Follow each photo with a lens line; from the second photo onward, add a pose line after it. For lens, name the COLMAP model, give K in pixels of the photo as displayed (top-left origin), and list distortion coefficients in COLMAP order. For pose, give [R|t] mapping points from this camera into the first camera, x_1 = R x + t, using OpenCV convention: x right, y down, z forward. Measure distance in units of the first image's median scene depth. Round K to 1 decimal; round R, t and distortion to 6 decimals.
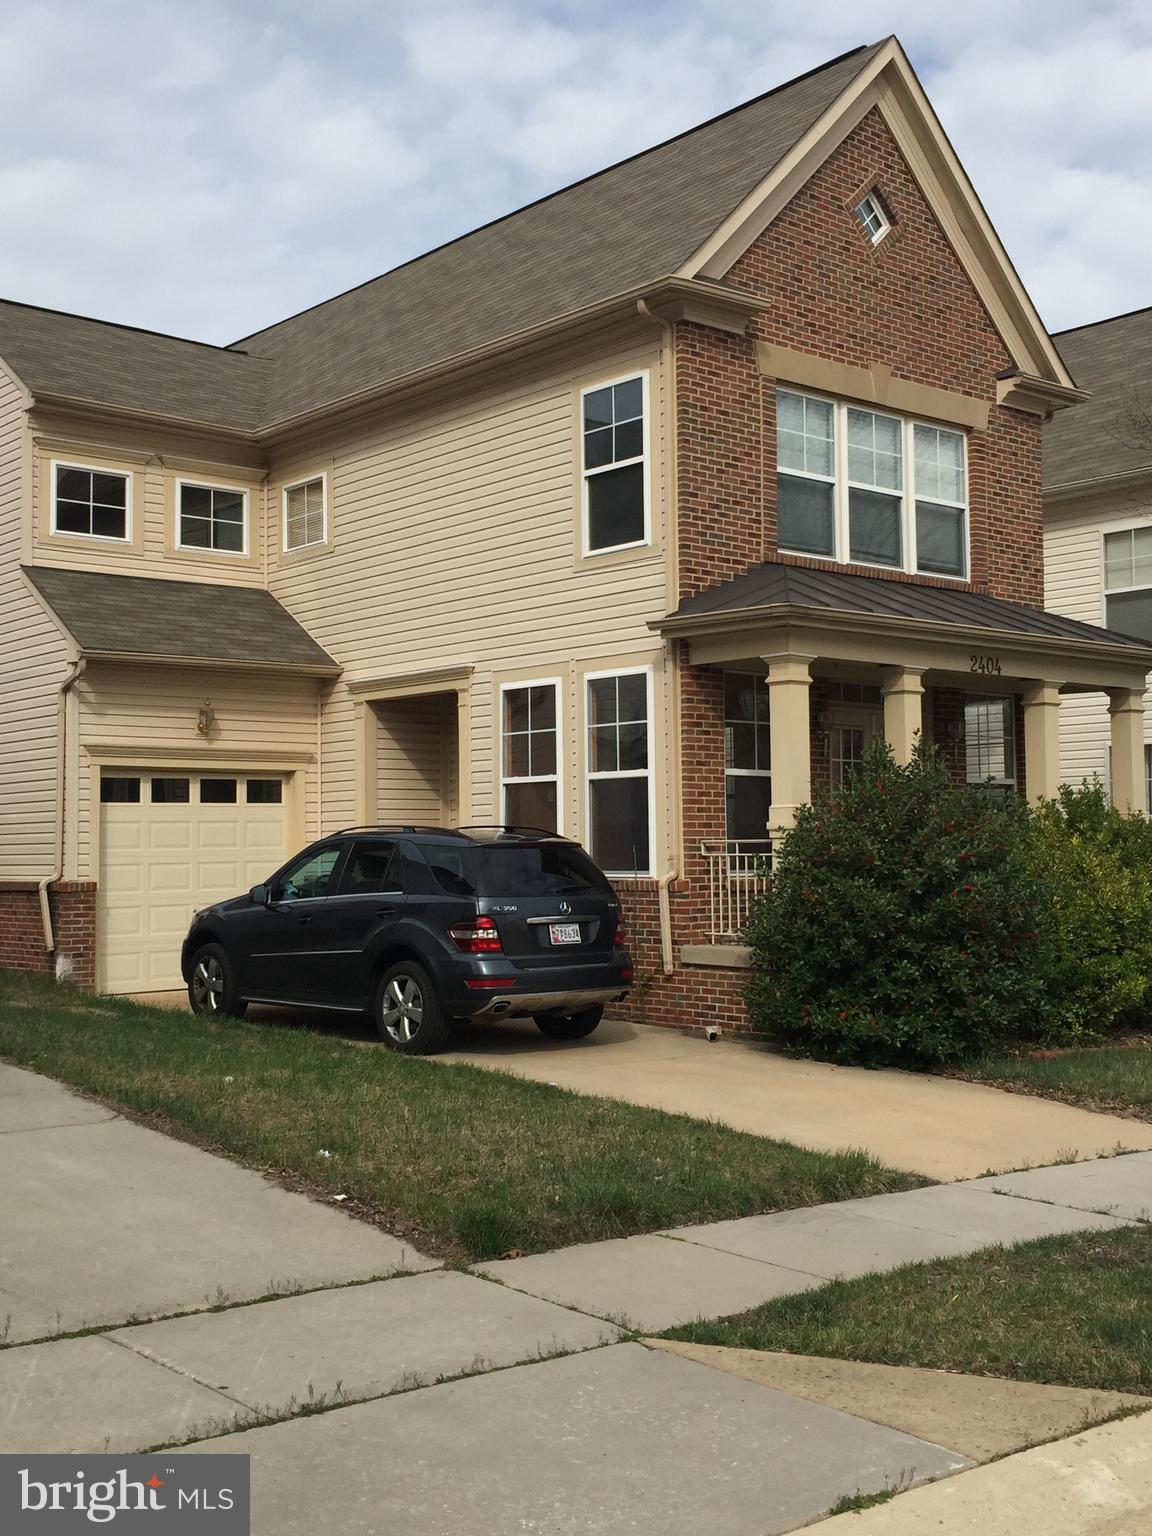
lens RADIAL K [[1689.3, 0, 576.0], [0, 1689.3, 768.0], [0, 0, 1]] dist [-0.002881, 0.027793]
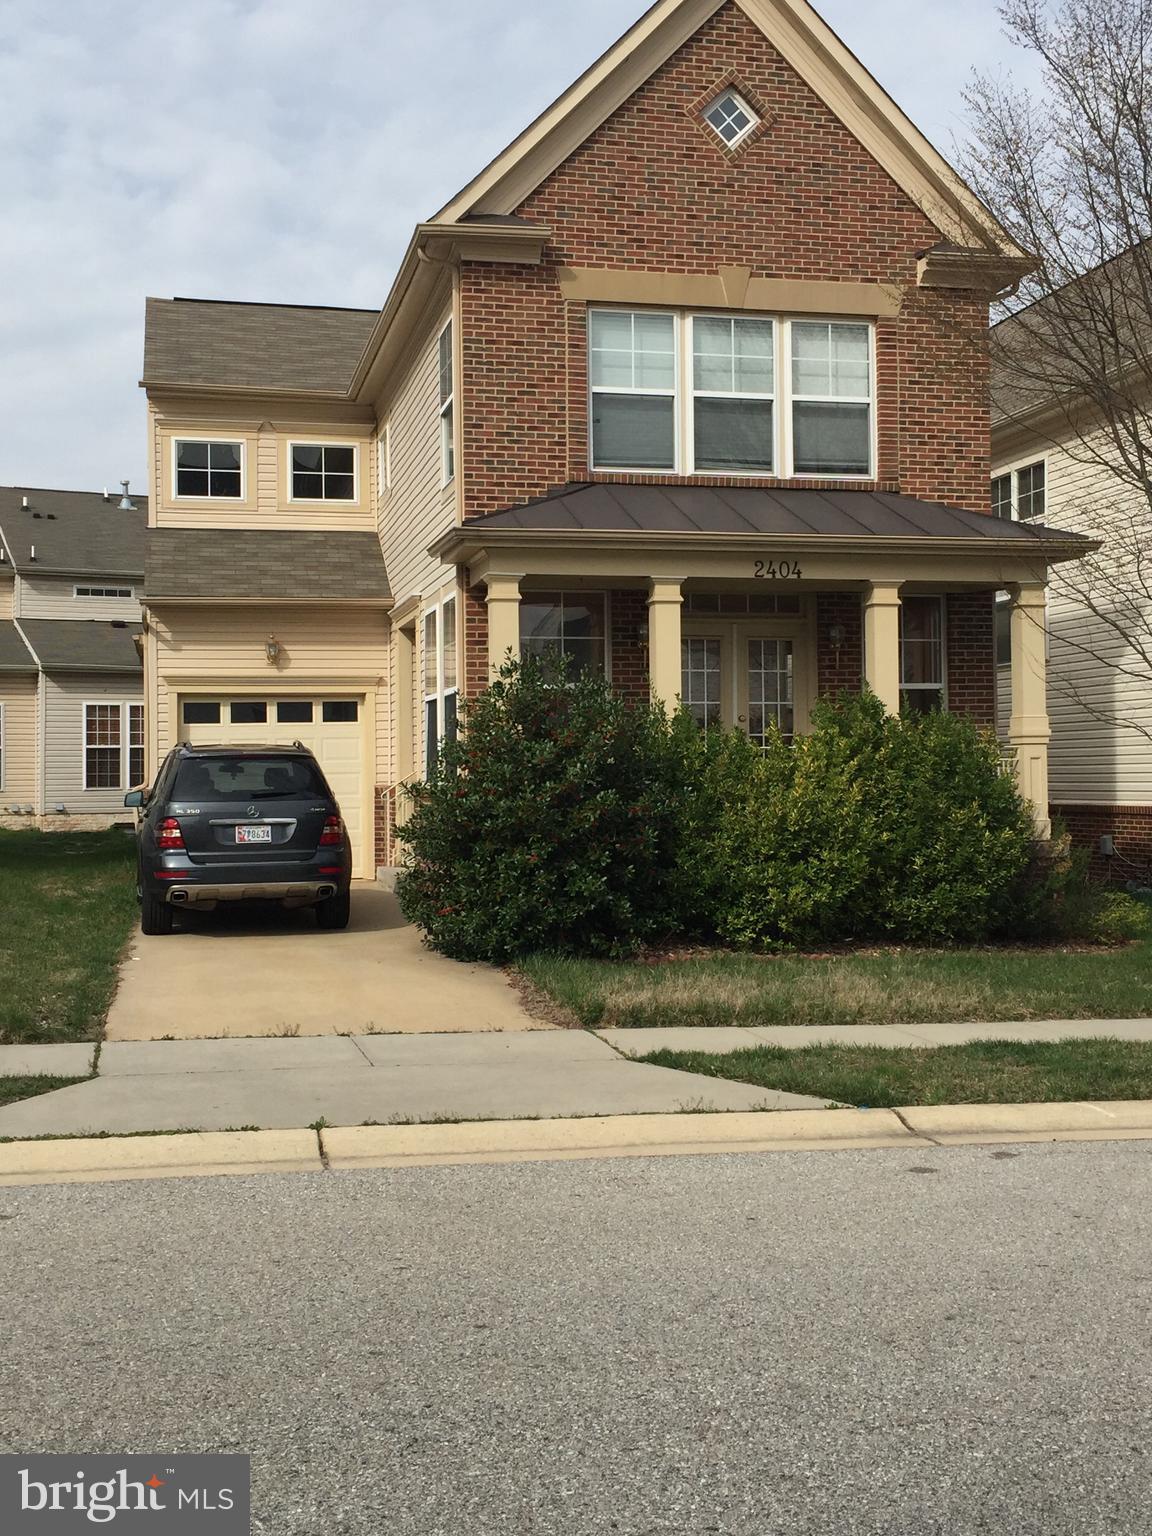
lens RADIAL K [[1689.3, 0, 576.0], [0, 1689.3, 768.0], [0, 0, 1]] dist [-0.002881, 0.027793]
pose [[0.890115, -0.004208, -0.455717, 0.518773], [0.026863, 0.998703, 0.043248, 0.007468], [0.454944, -0.050738, 0.889074, 0.062994]]
